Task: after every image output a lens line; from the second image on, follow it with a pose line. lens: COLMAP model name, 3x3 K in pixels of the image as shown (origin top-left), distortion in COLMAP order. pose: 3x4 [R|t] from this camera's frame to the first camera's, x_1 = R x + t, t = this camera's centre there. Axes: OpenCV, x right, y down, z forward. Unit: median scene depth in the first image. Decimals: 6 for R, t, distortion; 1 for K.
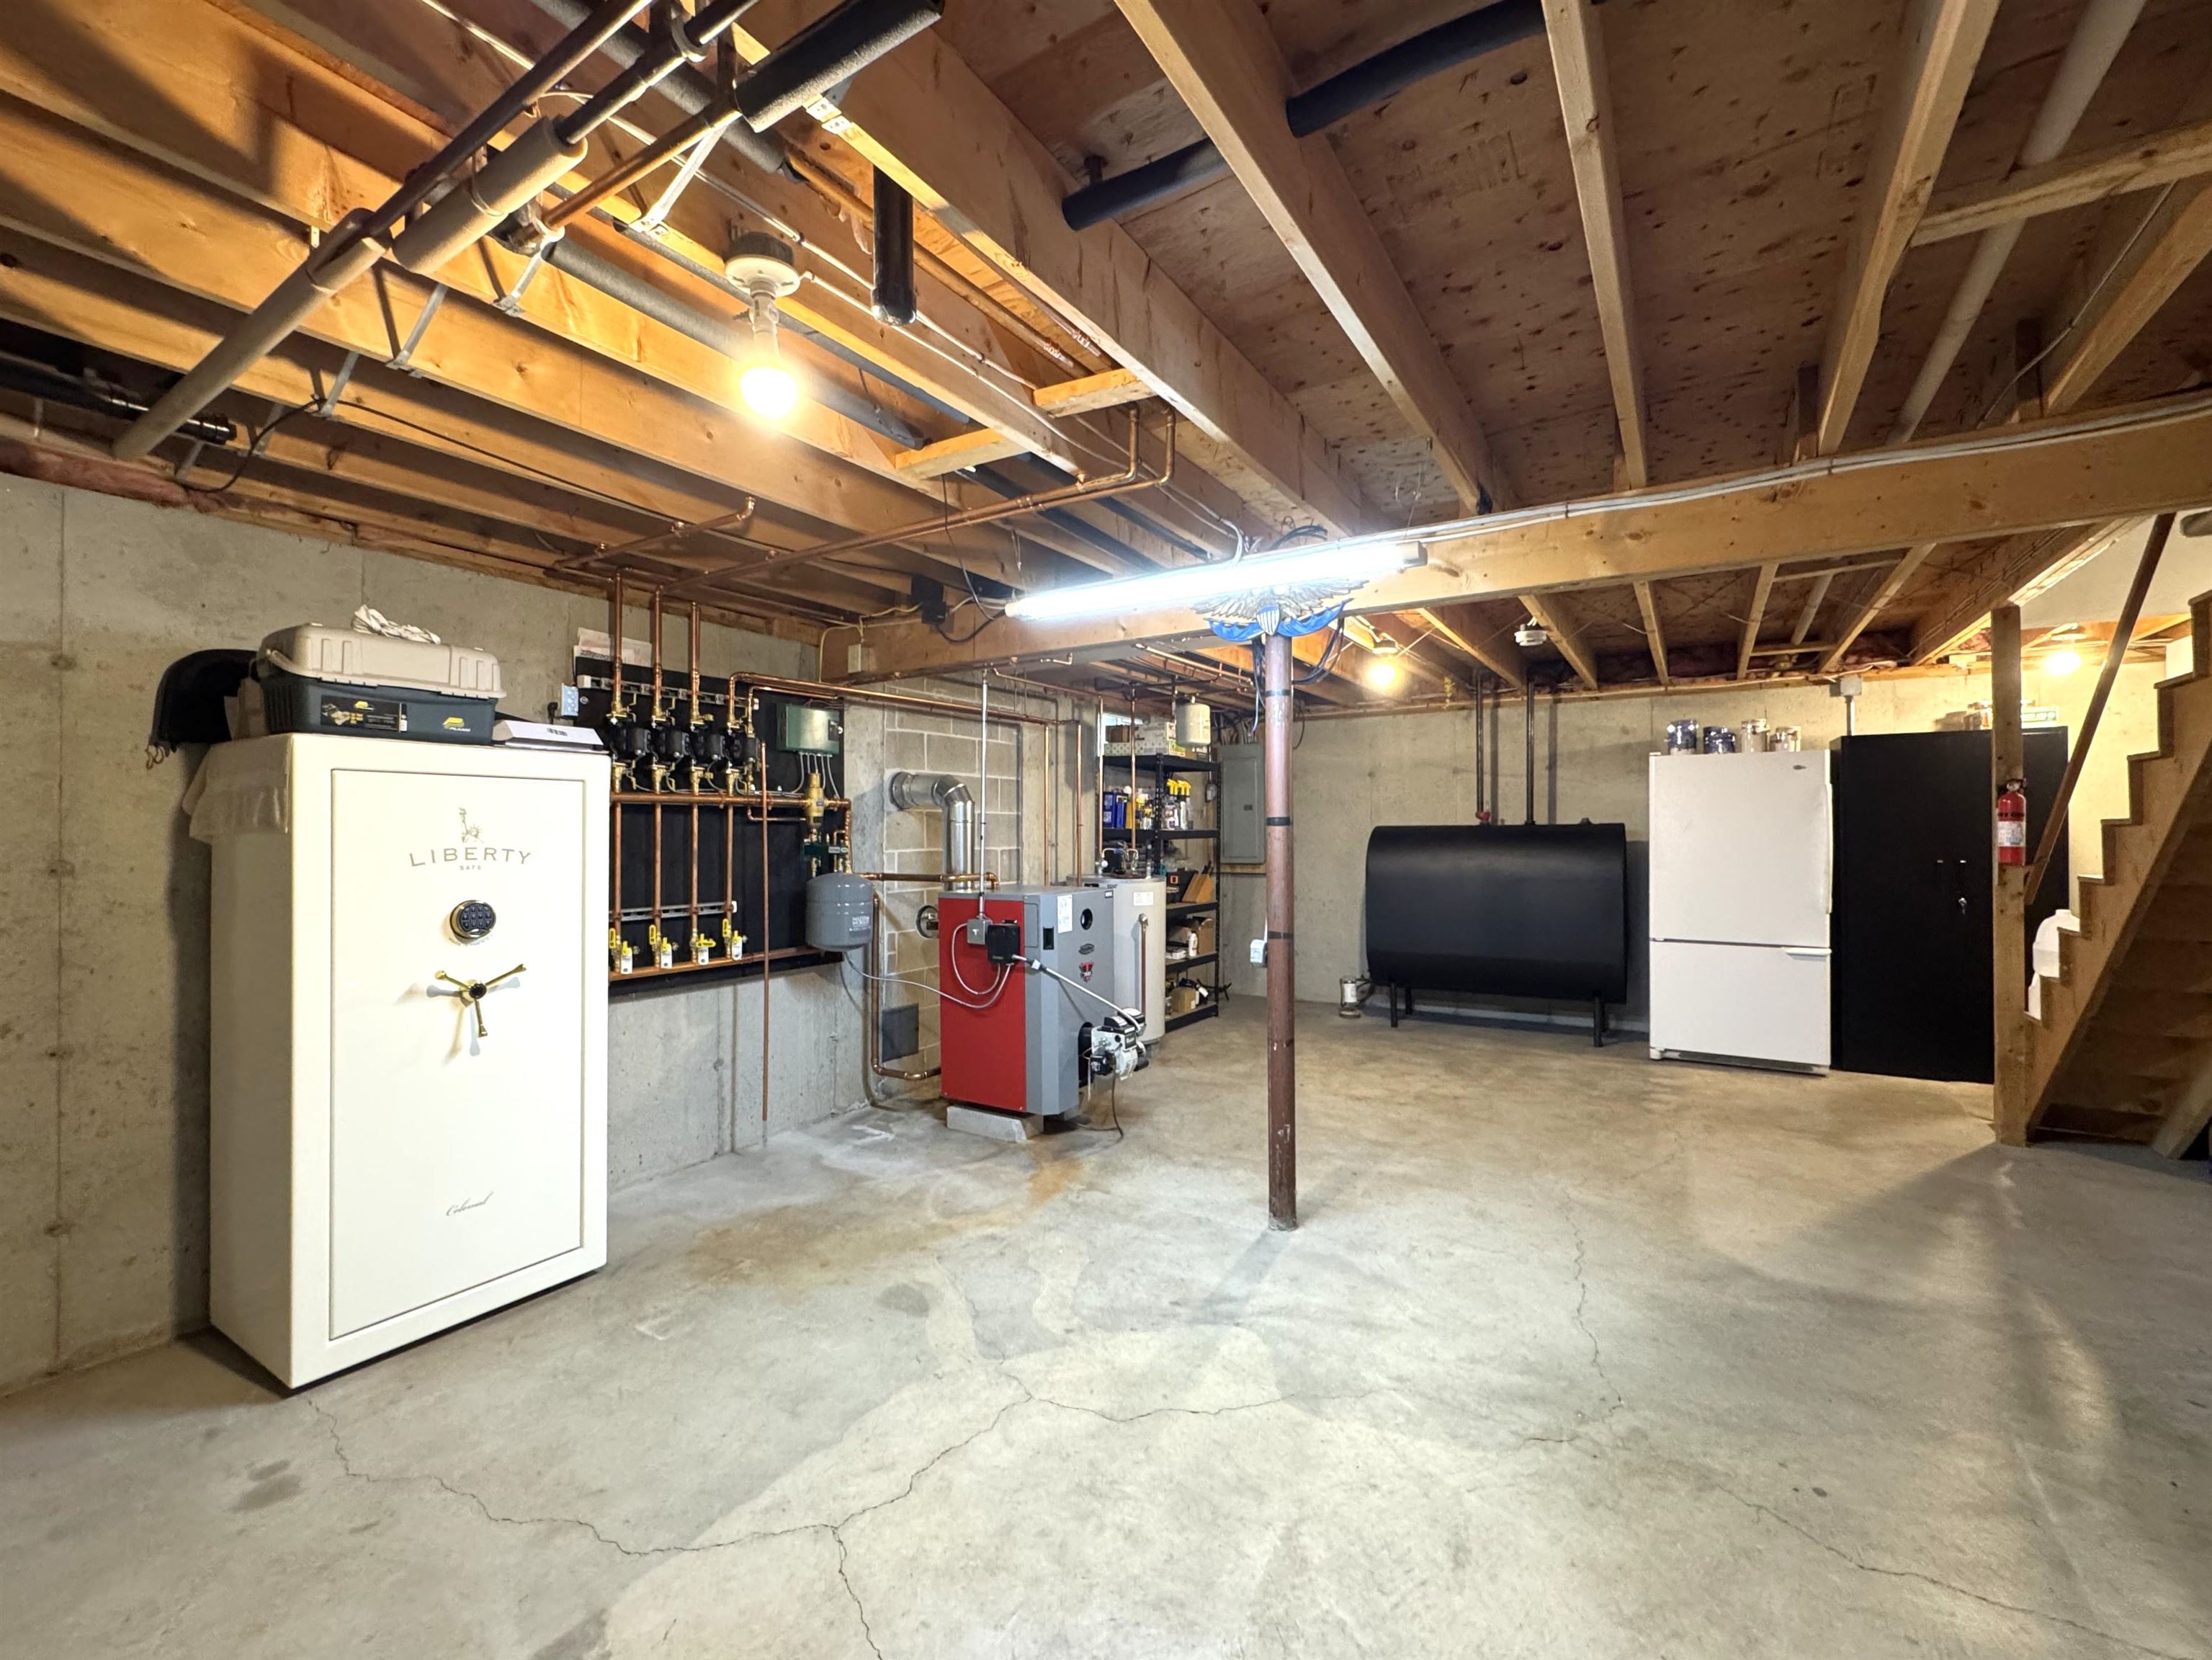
lens RADIAL K [[937.3, 0, 1105.4], [0, 937.3, 825.2], [0, 0, 1]] dist [-0.002347, 0.000314]
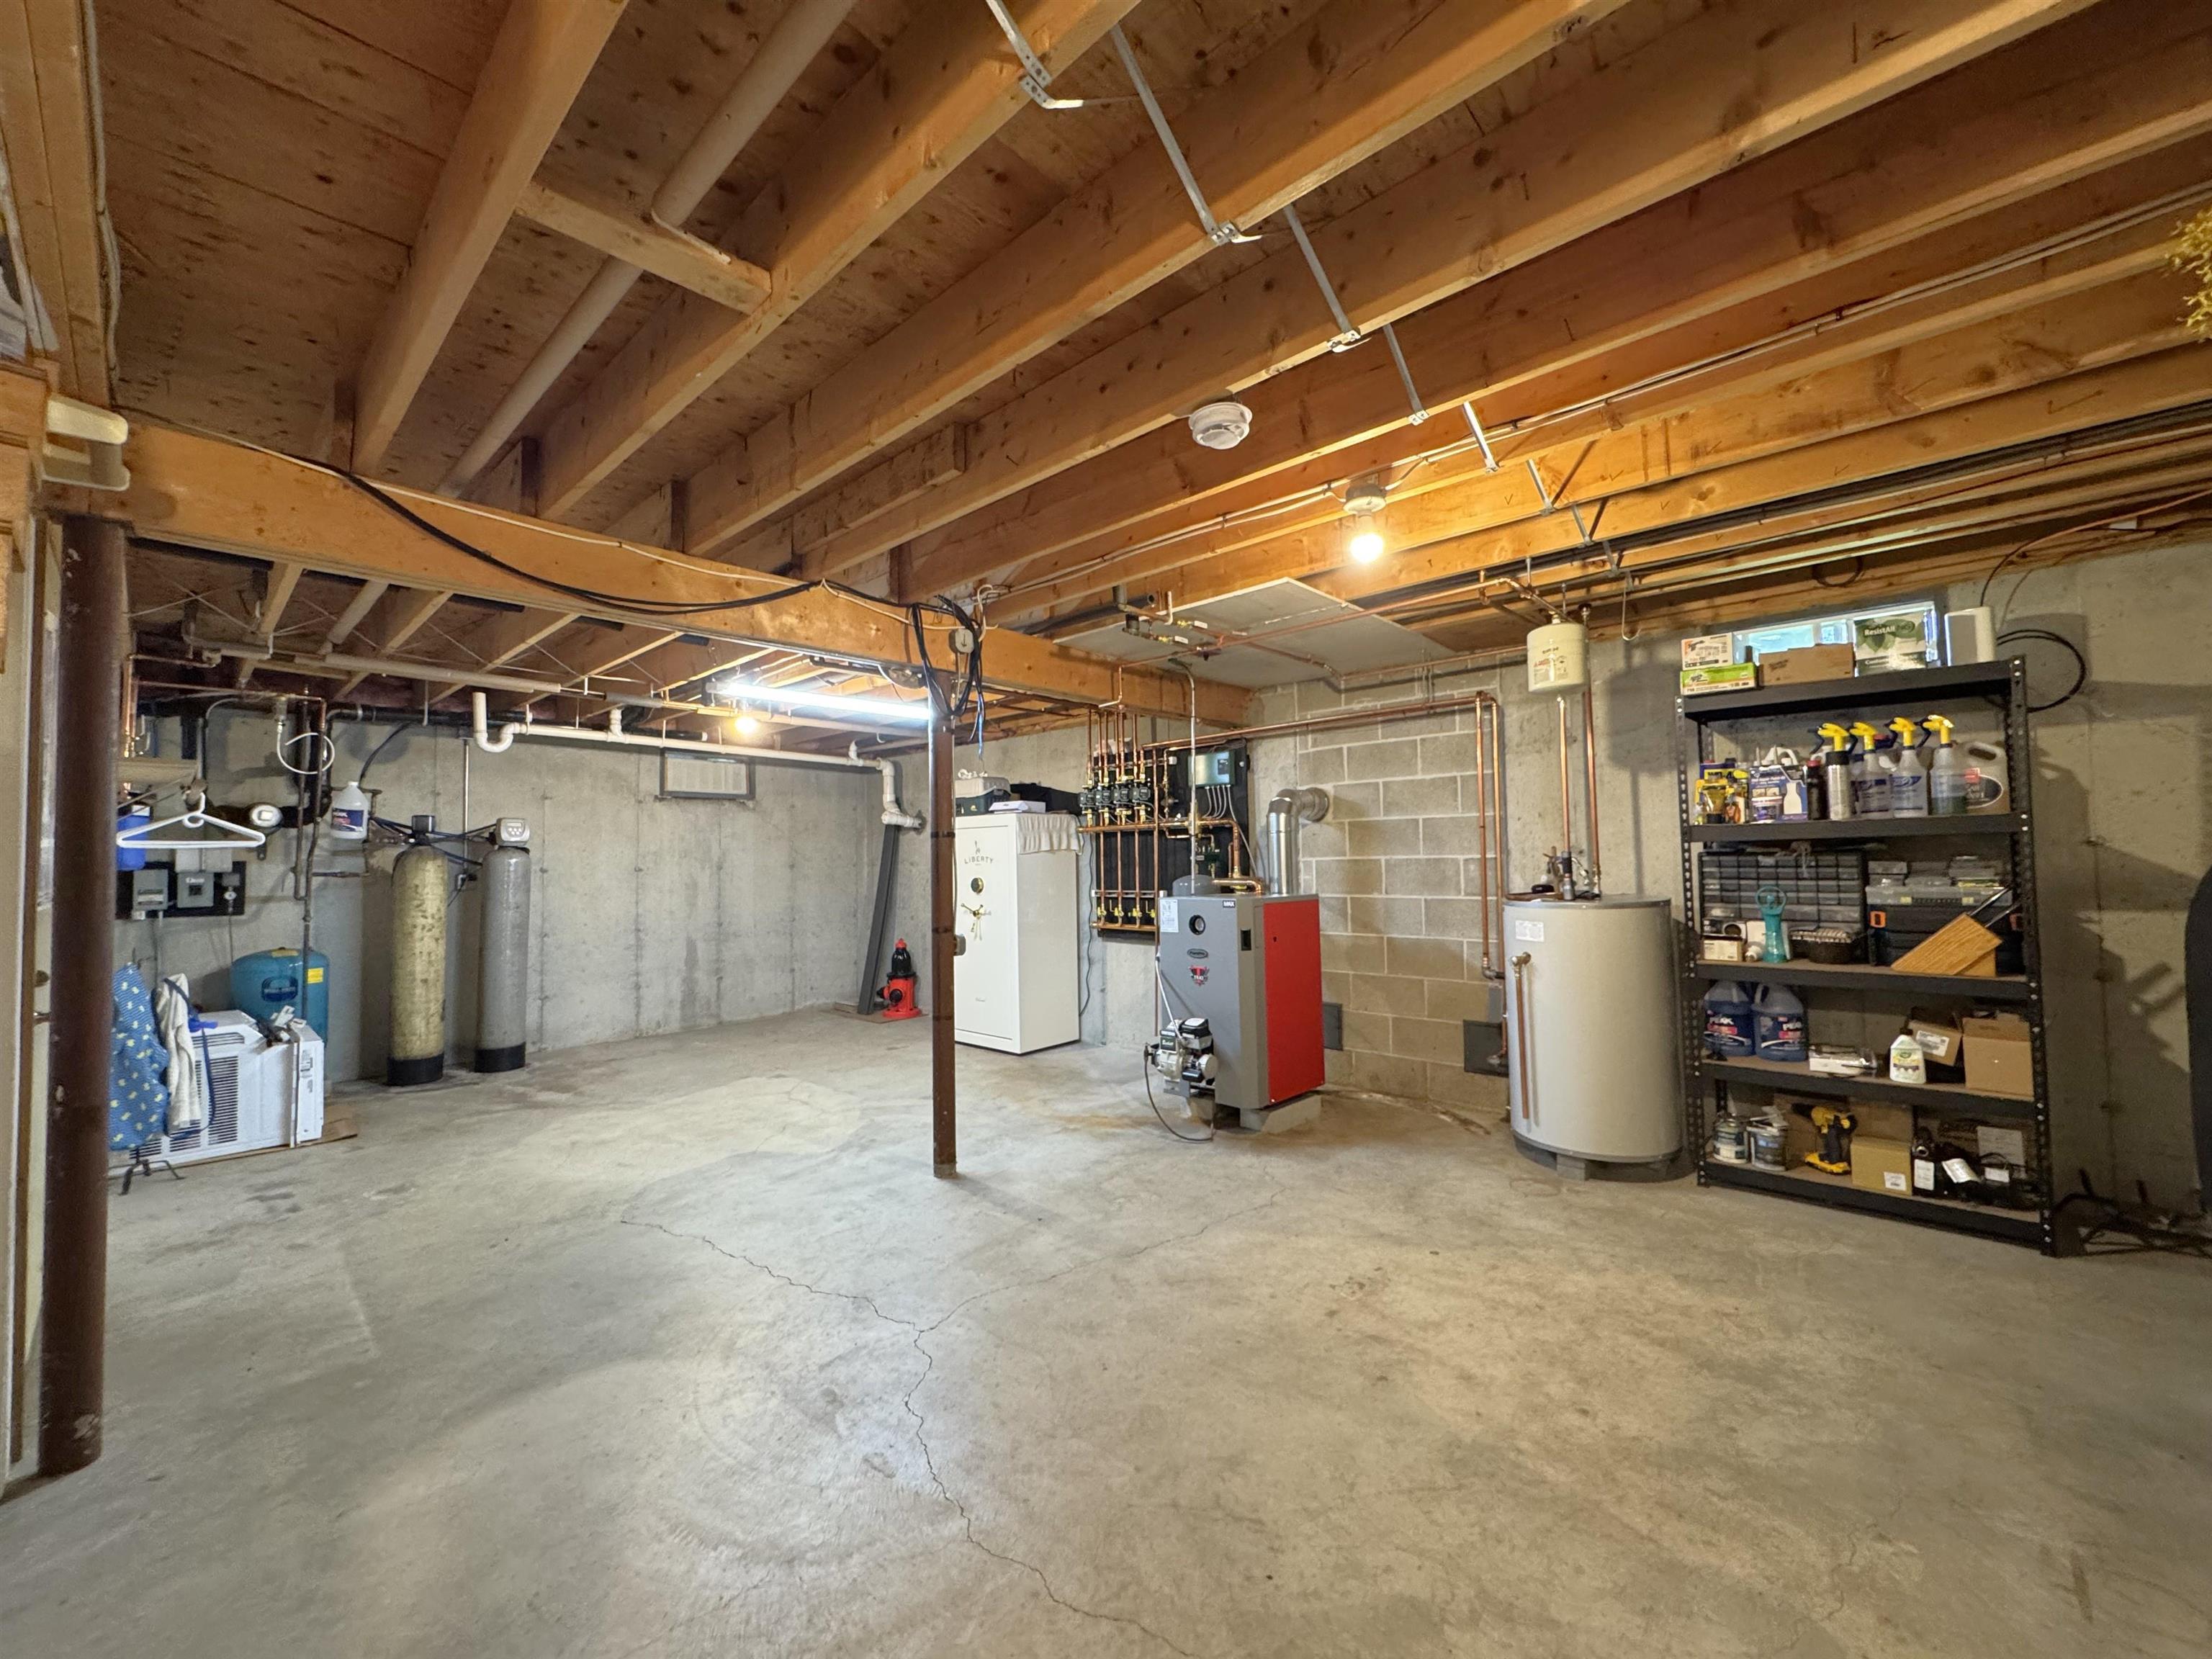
lens RADIAL K [[886.1, 0, 1109.5], [0, 886.1, 824.6], [0, 0, 1]] dist [-0.000334, -0.000225]
pose [[-0.182897, -0.033591, -0.982558, 1.130354], [0.025986, 0.998902, -0.038987, 0.028199], [0.982789, -0.032663, -0.181823, 1.262333]]
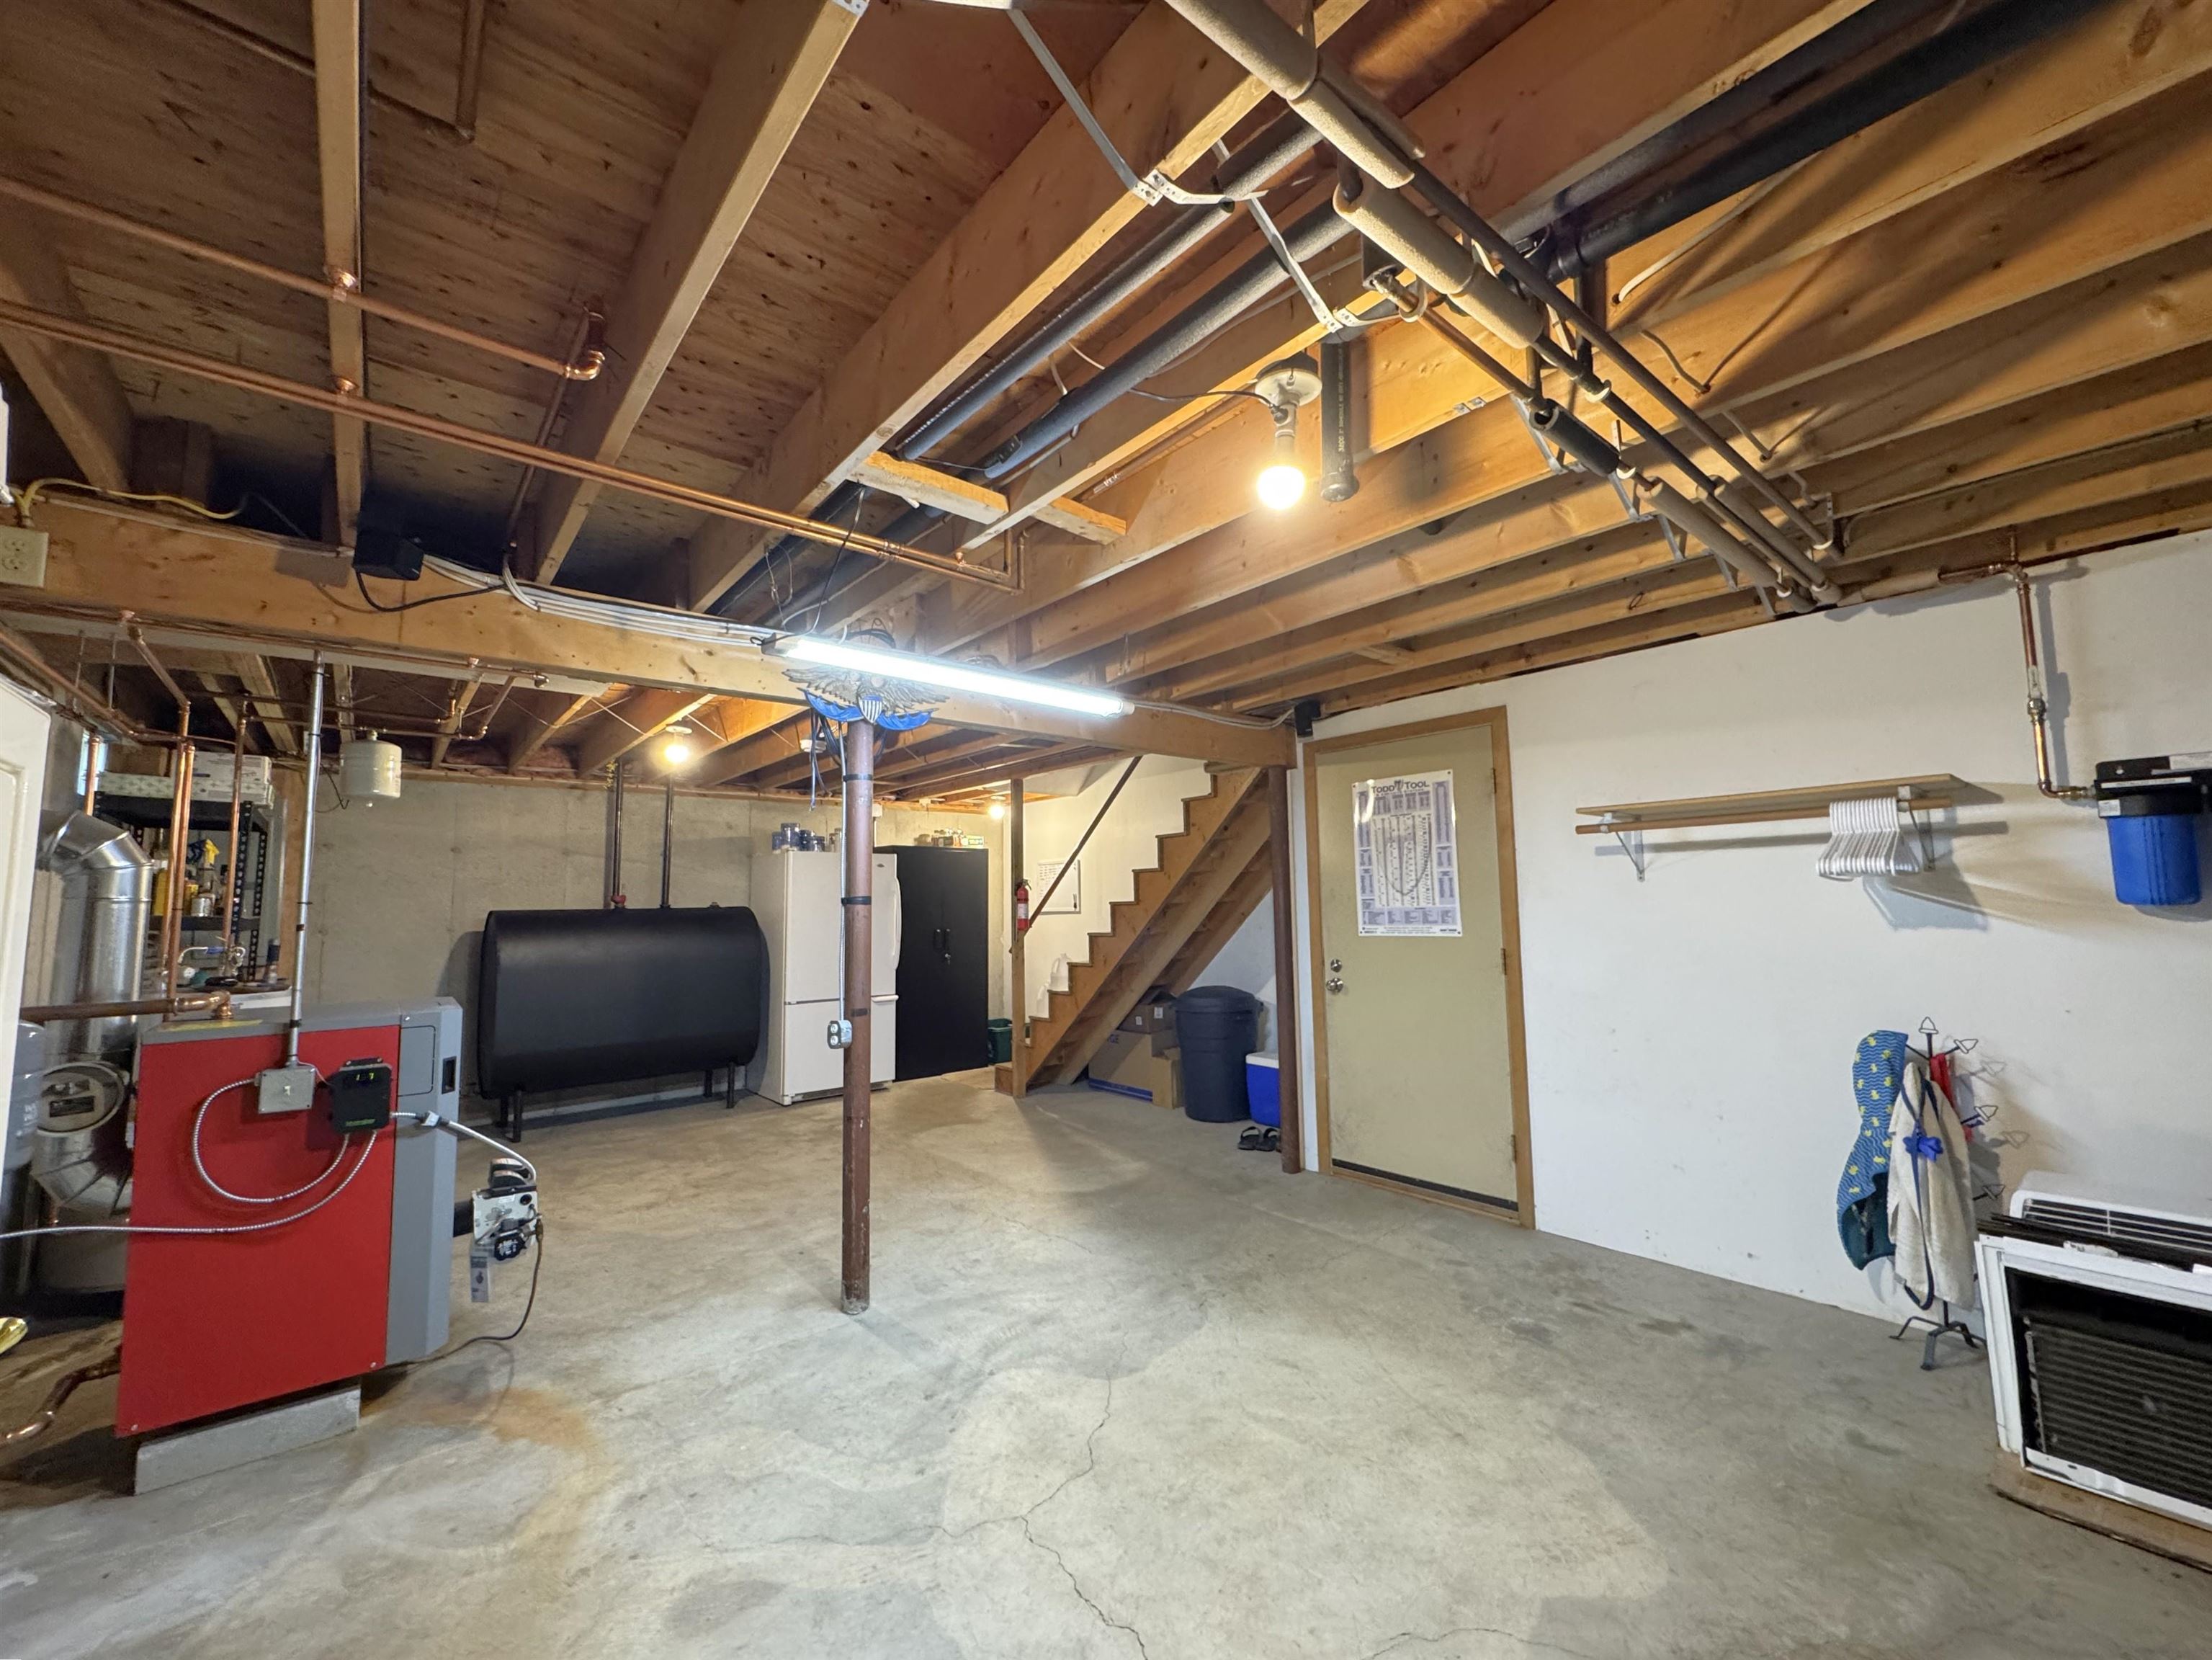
lens RADIAL K [[886.2, 0, 1105.9], [0, 886.2, 831.4], [0, 0, 1]] dist [-0.000334, -0.000225]
pose [[0.310066, 0.079833, 0.947357, -0.584551], [0.007485, 0.996232, -0.086401, 0.005424], [-0.950685, 0.033881, 0.308300, 0.388834]]
